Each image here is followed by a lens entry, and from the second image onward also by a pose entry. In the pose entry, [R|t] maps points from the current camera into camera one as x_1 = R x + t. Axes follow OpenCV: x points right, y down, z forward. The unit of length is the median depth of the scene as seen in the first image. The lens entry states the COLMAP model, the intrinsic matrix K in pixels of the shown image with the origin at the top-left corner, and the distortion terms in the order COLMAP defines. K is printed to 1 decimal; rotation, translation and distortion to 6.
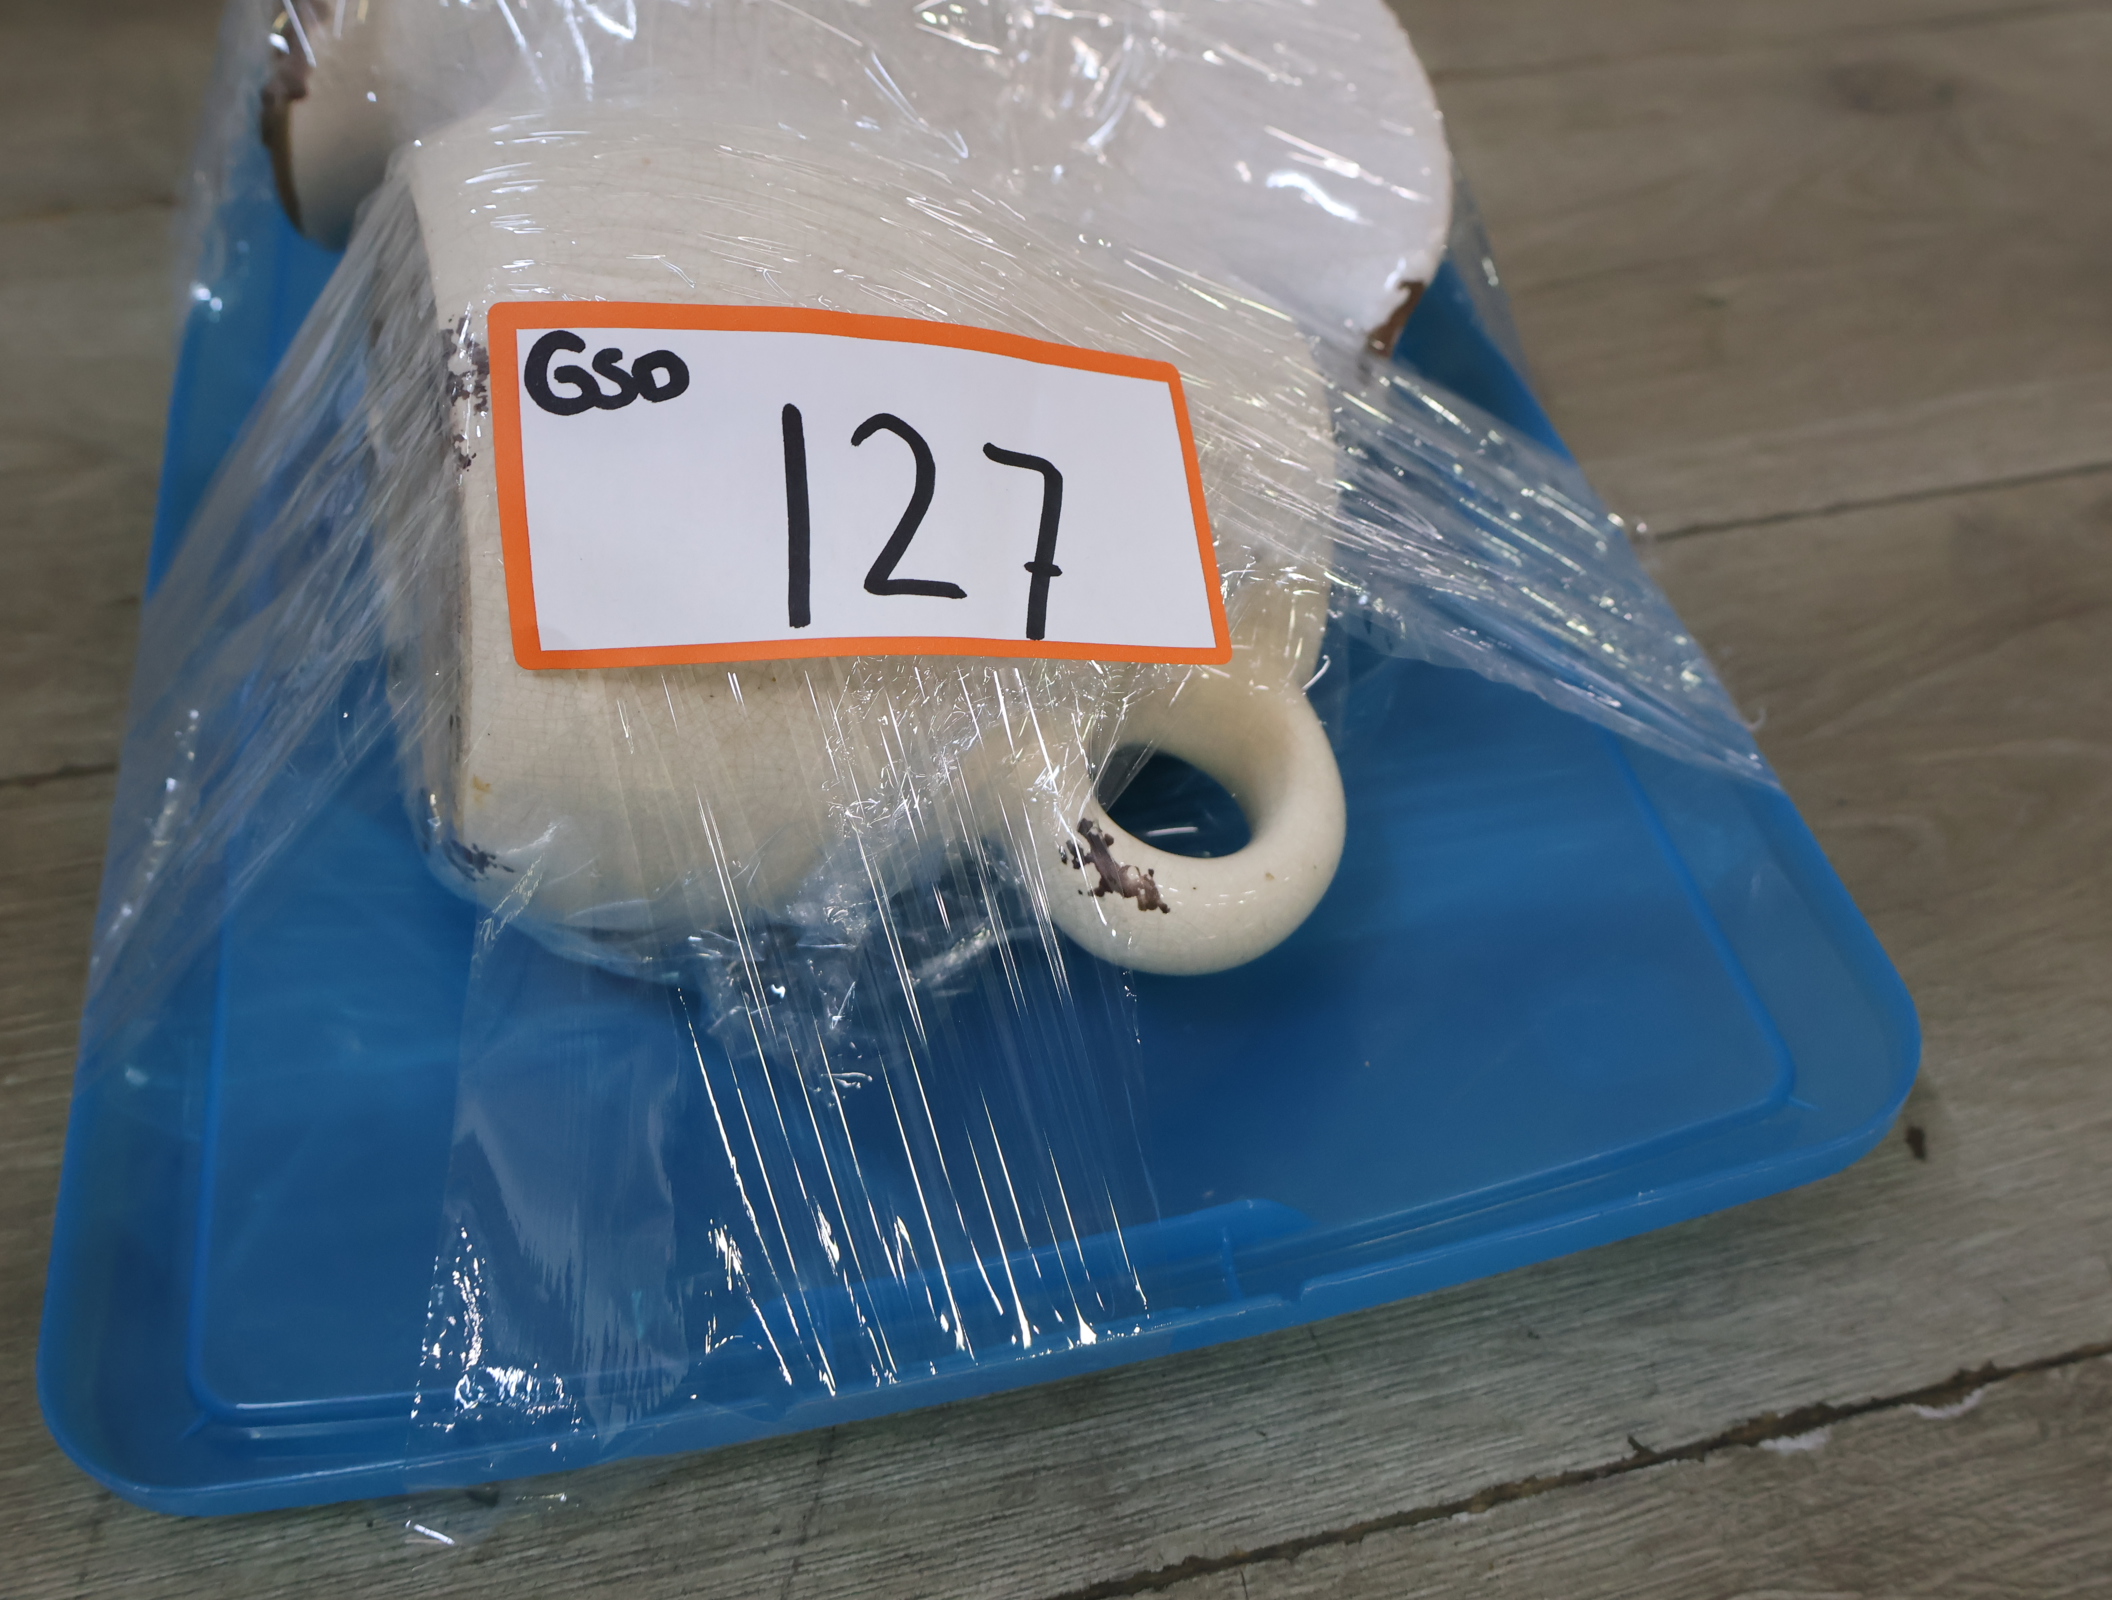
lens RADIAL K [[2293.9, 0, 1067.2], [0, 2293.9, 801.9], [0, 0, 1]] dist [0.008204, 0.000000]
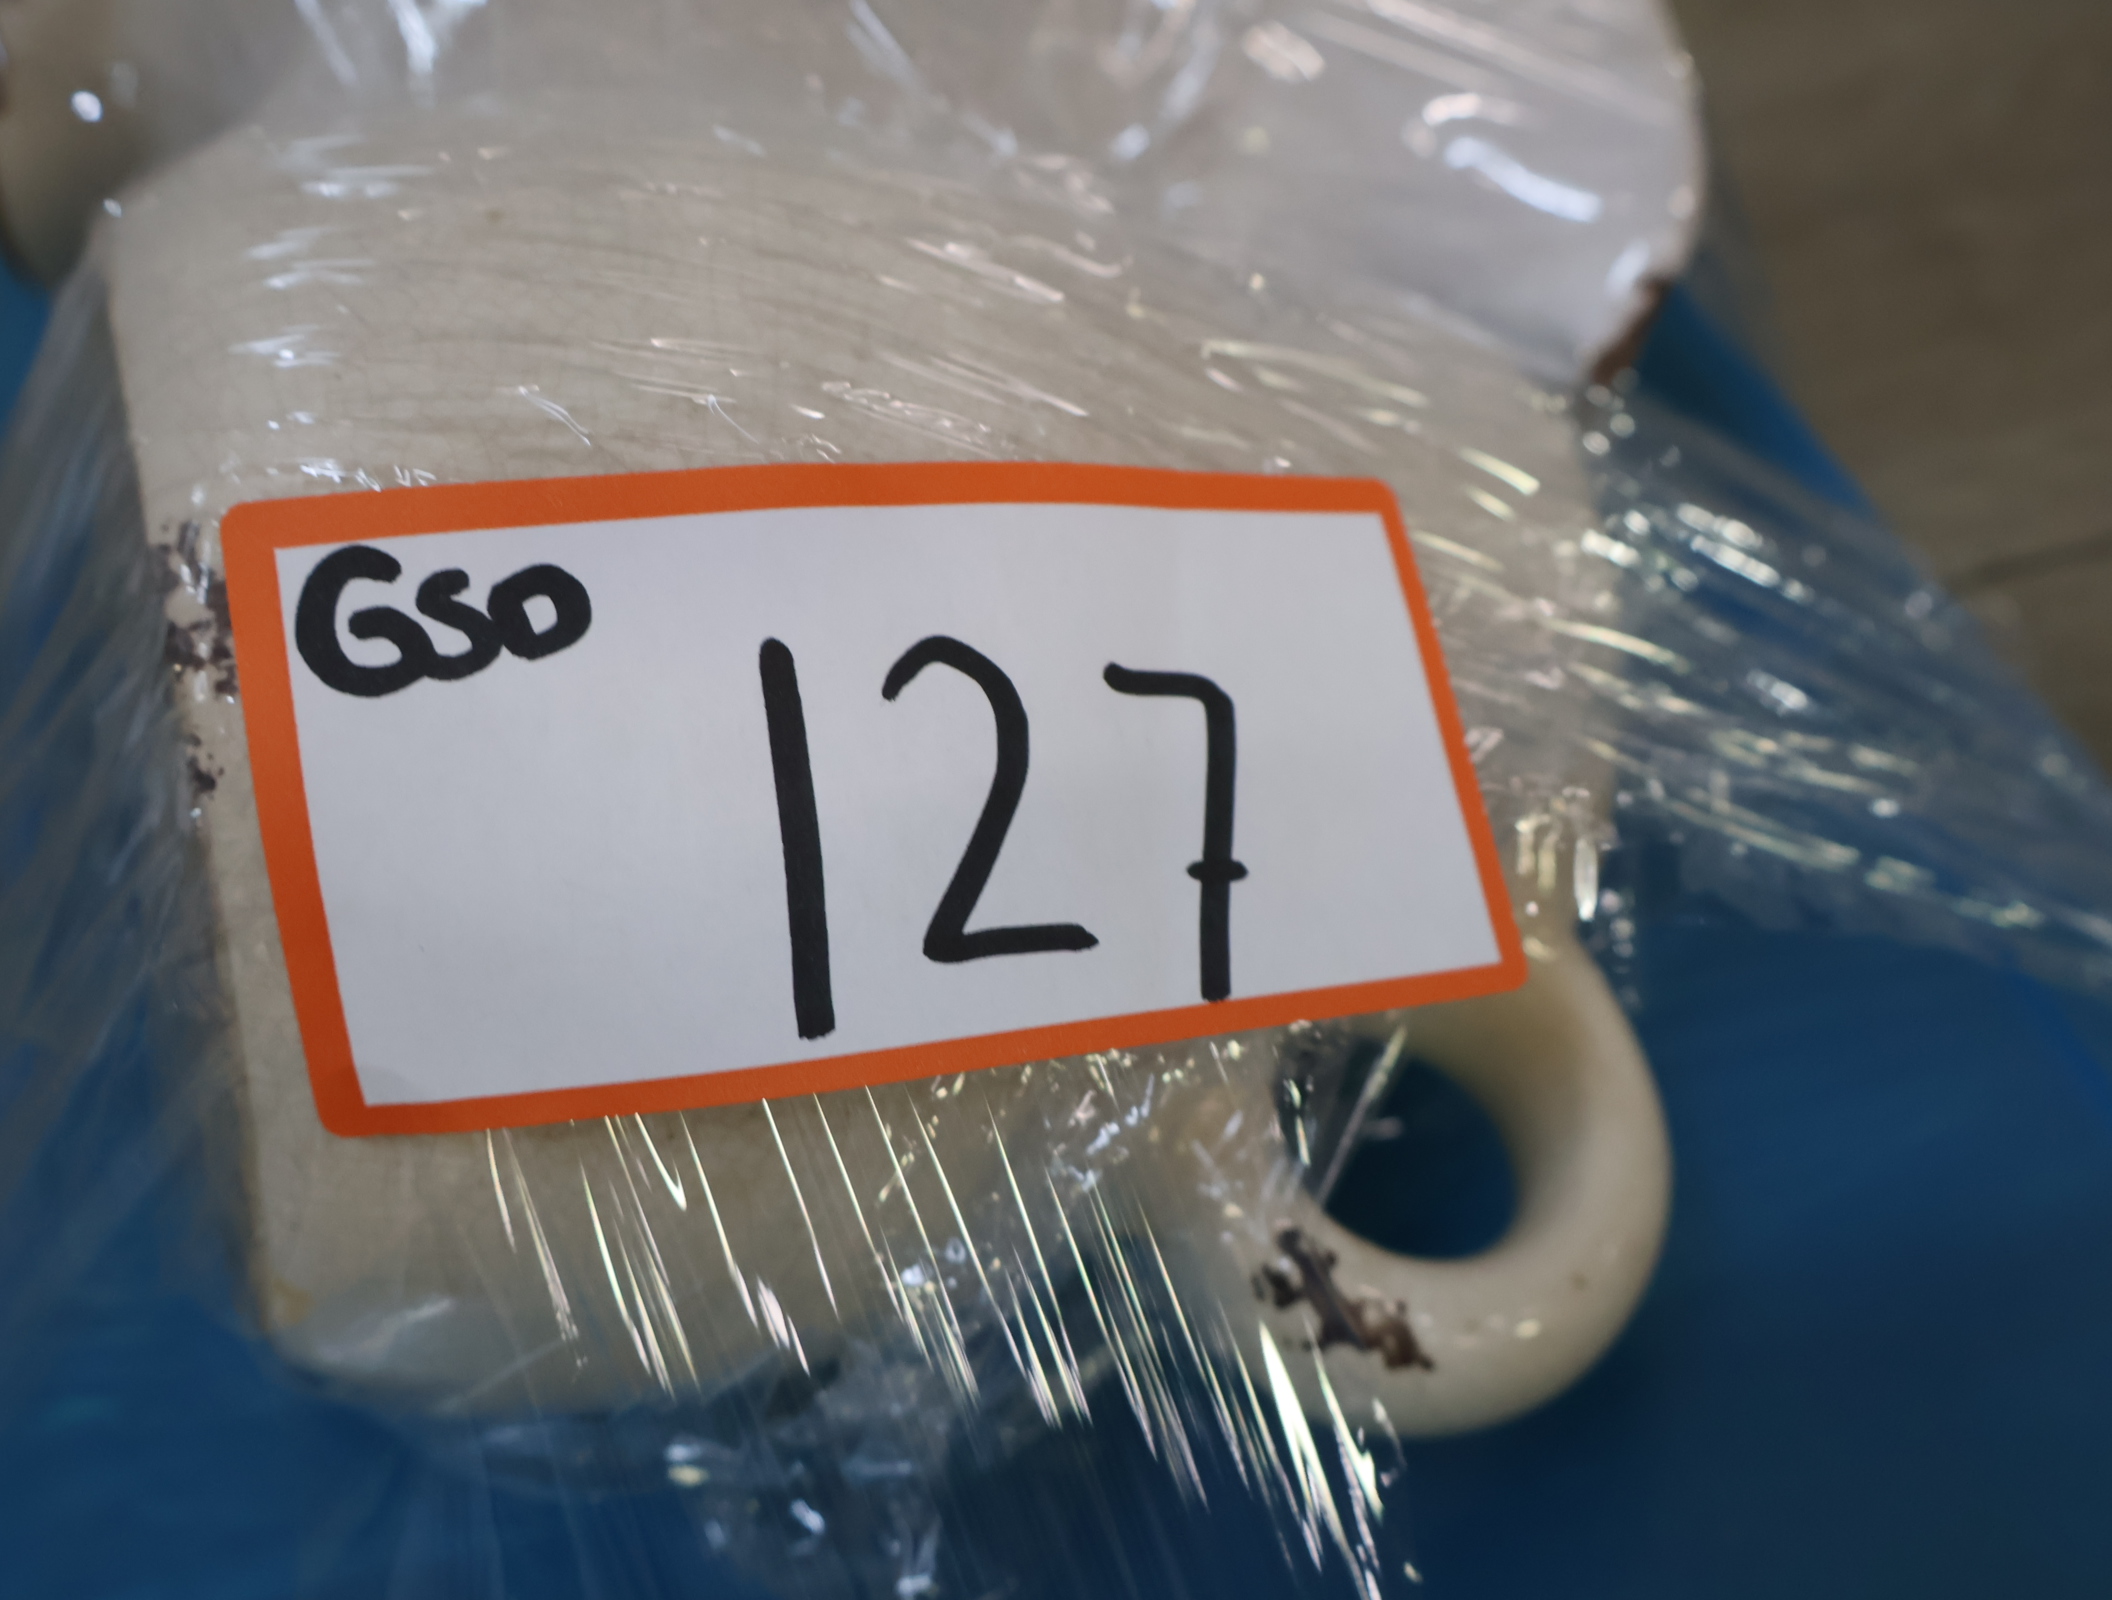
lens RADIAL K [[2293.9, 0, 1077.7], [0, 2293.9, 764.7], [0, 0, 1]] dist [0.008204, 0.000000]
pose [[0.997609, -0.067356, 0.015461, -0.054916], [0.066878, 0.997323, 0.029581, -0.152068], [-0.017412, -0.028476, 0.999443, 0.421477]]
